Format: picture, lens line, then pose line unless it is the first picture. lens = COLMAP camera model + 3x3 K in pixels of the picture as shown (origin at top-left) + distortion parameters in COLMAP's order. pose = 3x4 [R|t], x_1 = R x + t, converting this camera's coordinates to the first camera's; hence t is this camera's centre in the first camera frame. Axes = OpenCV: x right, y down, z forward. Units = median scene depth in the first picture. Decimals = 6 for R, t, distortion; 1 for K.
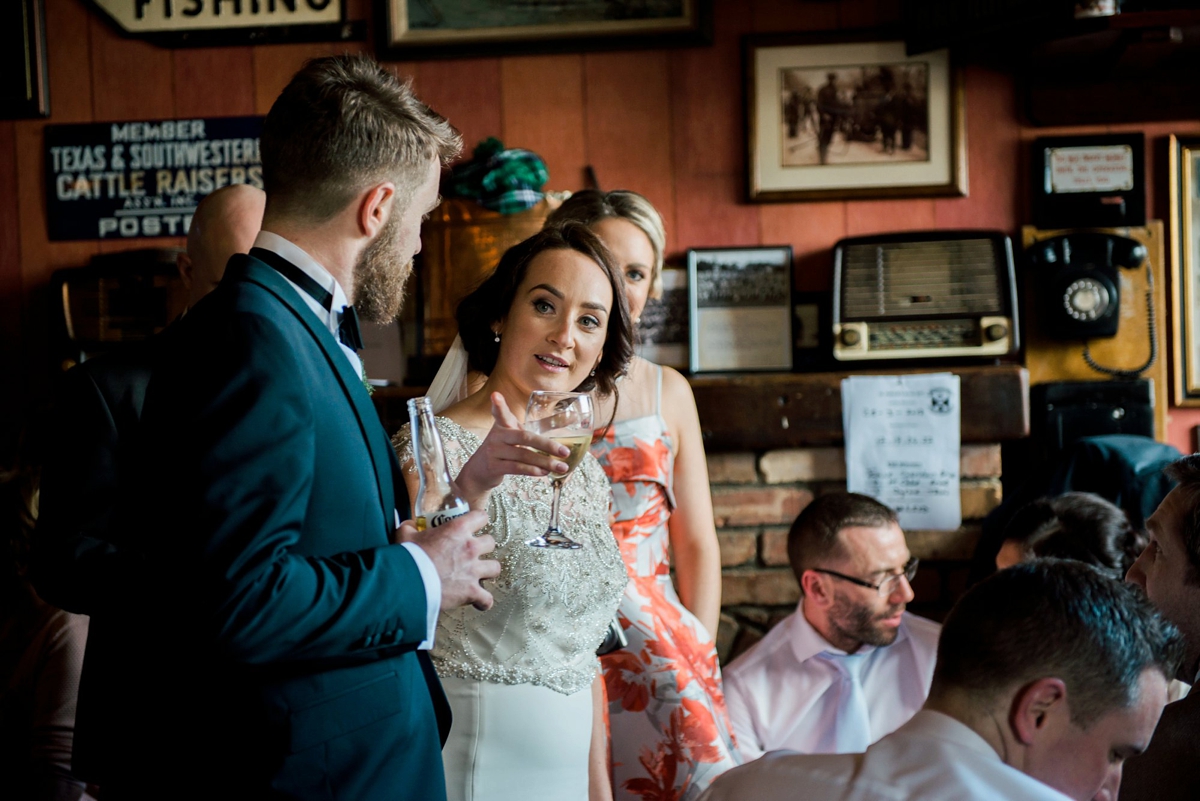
lens RADIAL K [[2319.6, 0, 596.7], [0, 2319.6, 400.5], [0, 0, 1]] dist [0.173964, 0.000000]
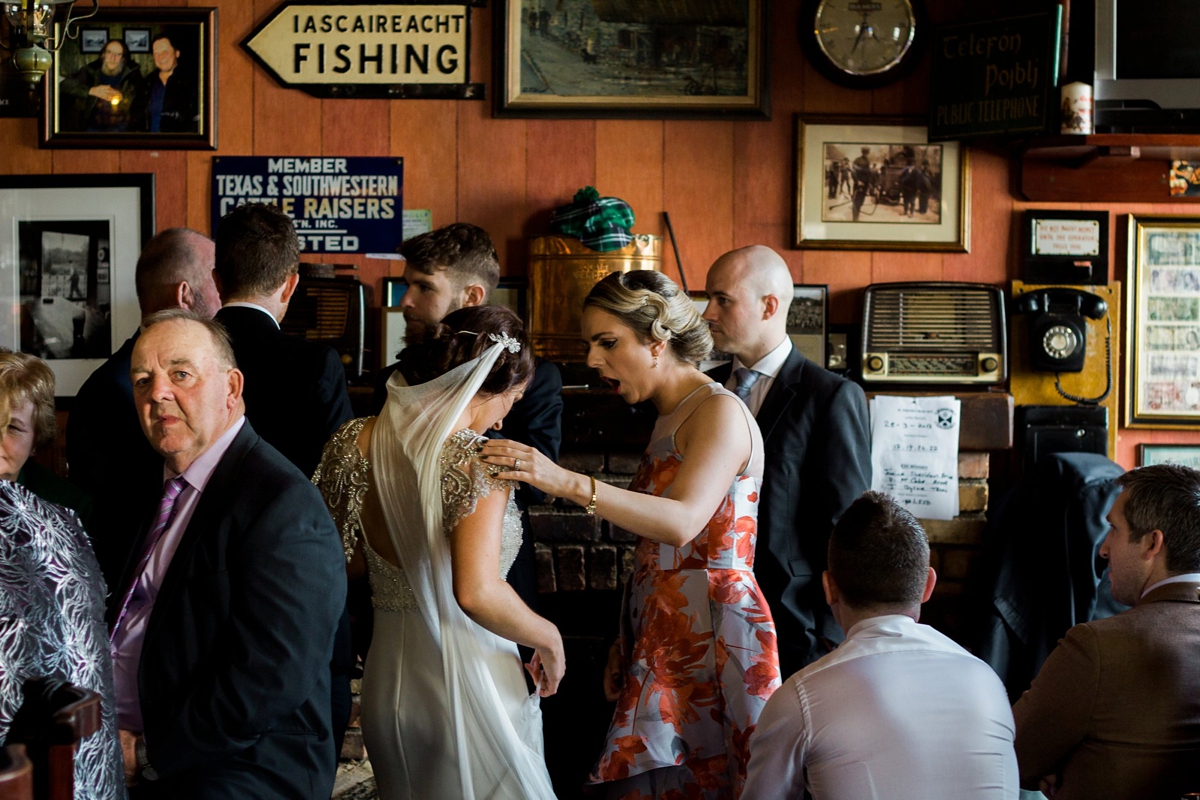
lens RADIAL K [[2861.0, 0, 601.5], [0, 2861.0, 399.7], [0, 0, 1]] dist [-0.057321, 0.000000]
pose [[0.997619, 0.042233, 0.054529, -0.116509], [-0.042861, 0.999027, 0.010400, -0.016733], [-0.054037, -0.012713, 0.998458, -0.510860]]
